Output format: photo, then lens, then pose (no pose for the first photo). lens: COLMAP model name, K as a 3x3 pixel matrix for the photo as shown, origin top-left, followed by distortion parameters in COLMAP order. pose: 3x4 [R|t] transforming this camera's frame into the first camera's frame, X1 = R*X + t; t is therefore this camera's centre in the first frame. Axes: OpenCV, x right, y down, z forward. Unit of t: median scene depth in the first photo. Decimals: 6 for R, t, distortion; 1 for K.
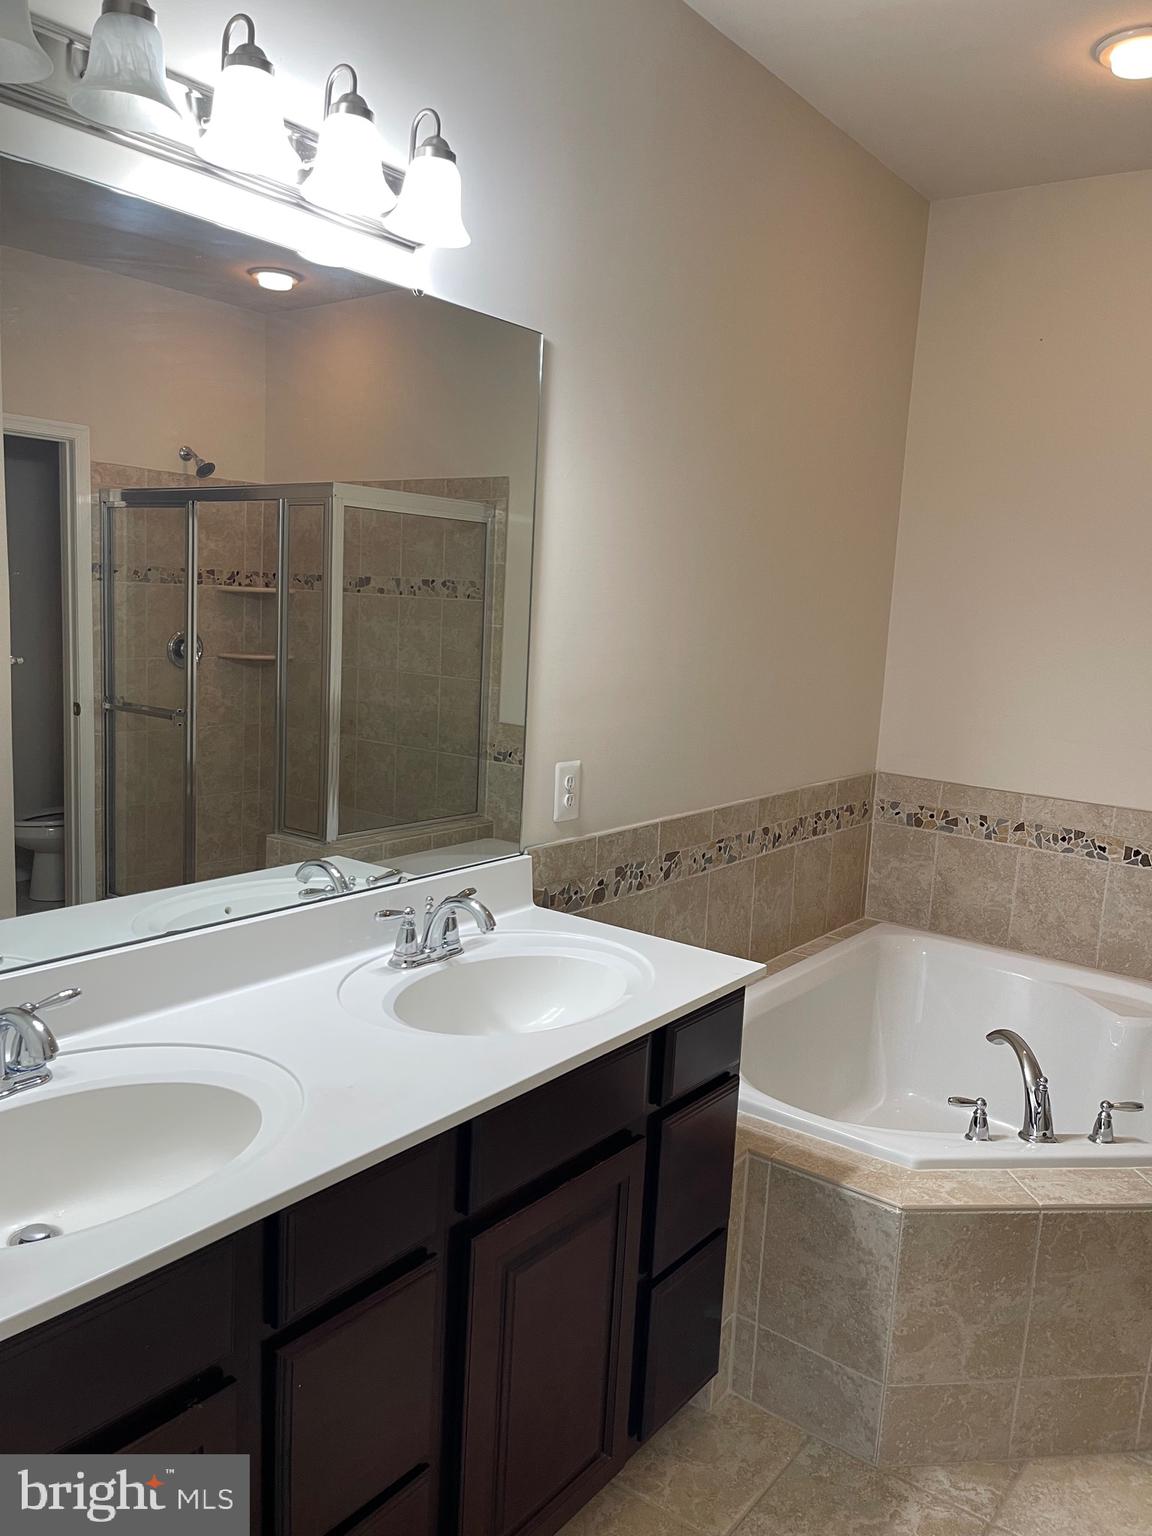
lens RADIAL K [[1158.8, 0, 582.6], [0, 1158.8, 773.9], [0, 0, 1]] dist [0.033033, -0.023387]
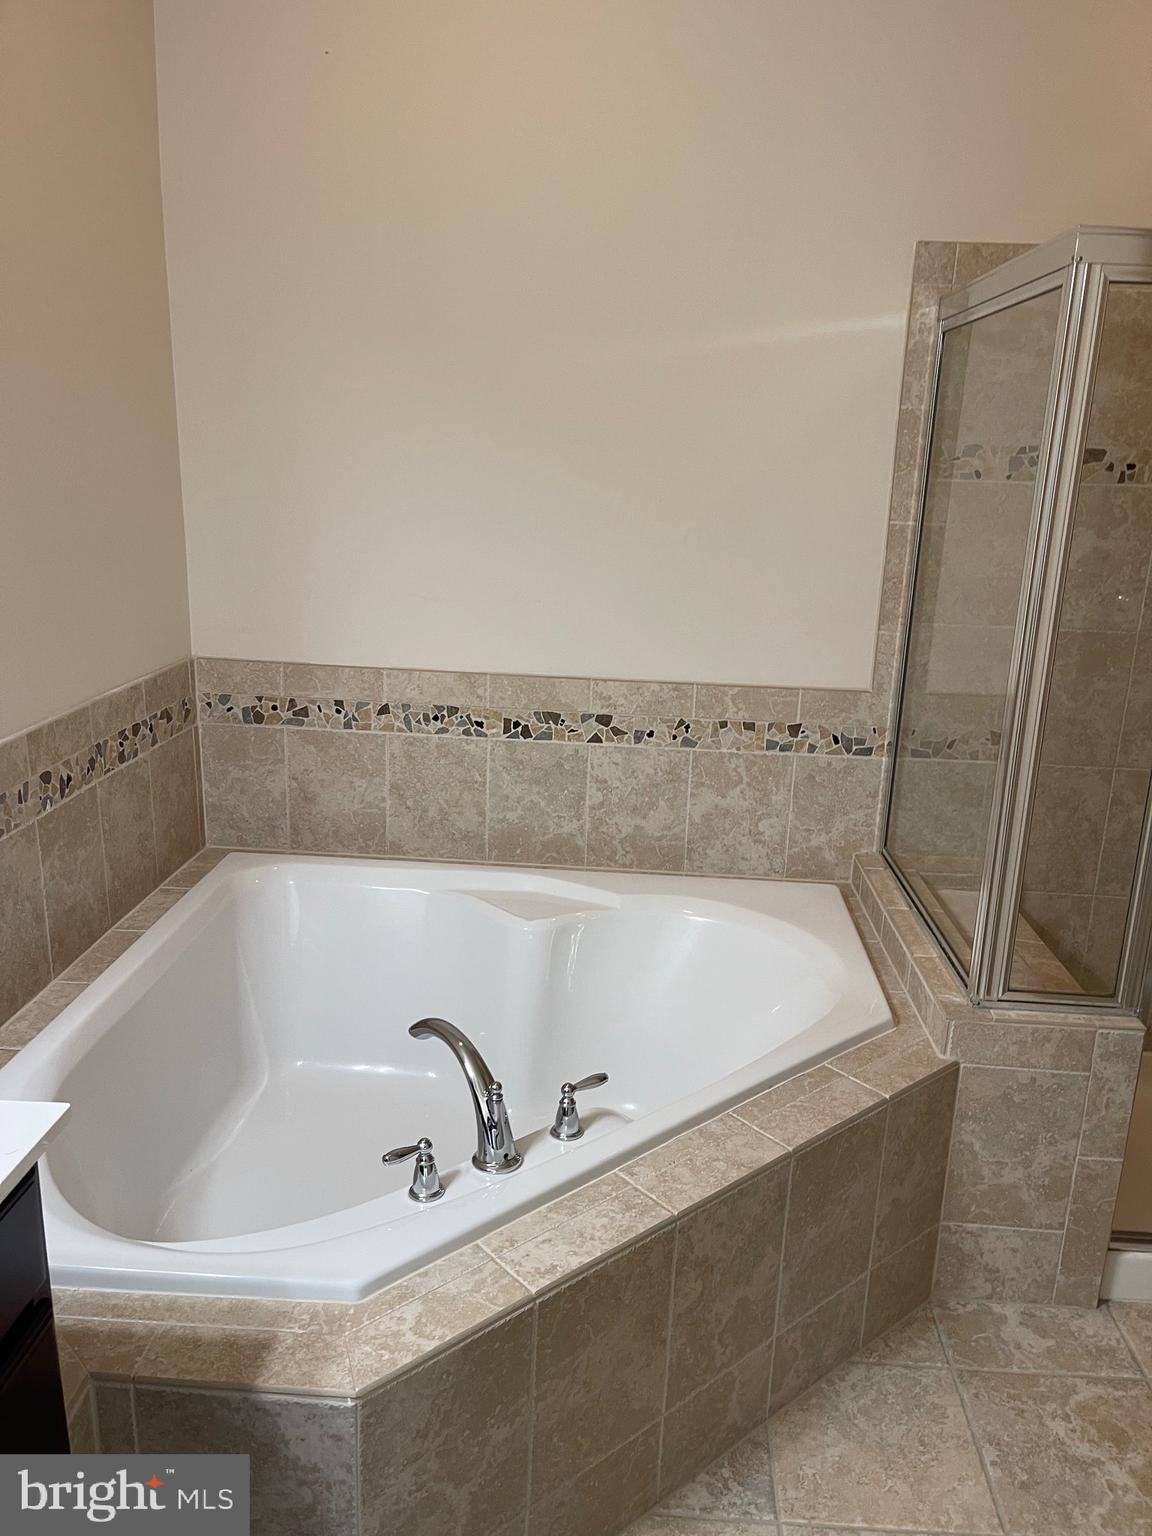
lens RADIAL K [[1158.8, 0, 580.2], [0, 1158.8, 759.1], [0, 0, 1]] dist [0.033033, -0.023387]
pose [[0.831725, -0.169211, 0.528773, 0.059399], [0.097364, 0.982117, 0.161138, -0.040071], [-0.546584, -0.082540, 0.833326, 0.263594]]
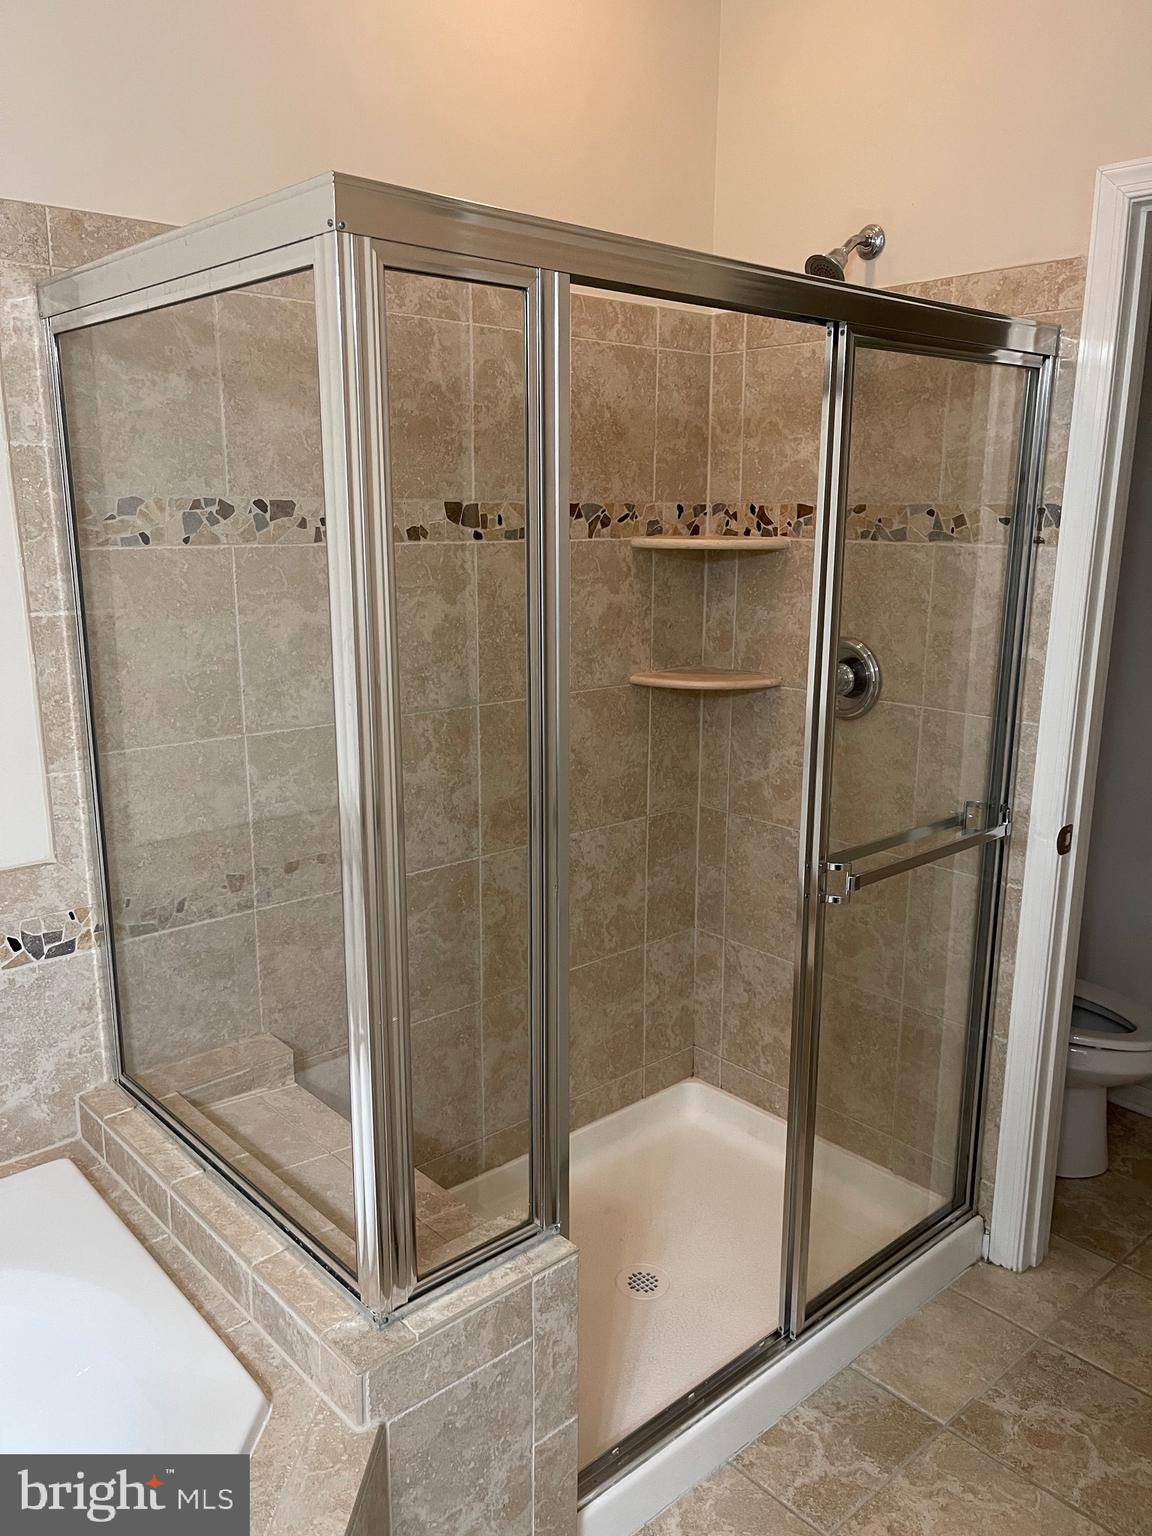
lens RADIAL K [[1158.8, 0, 581.3], [0, 1158.8, 774.4], [0, 0, 1]] dist [0.033033, -0.023387]
pose [[0.192285, -0.272516, 0.942742, 0.219648], [0.154830, 0.957061, 0.245075, -0.074595], [-0.969048, 0.098841, 0.226222, 0.481595]]
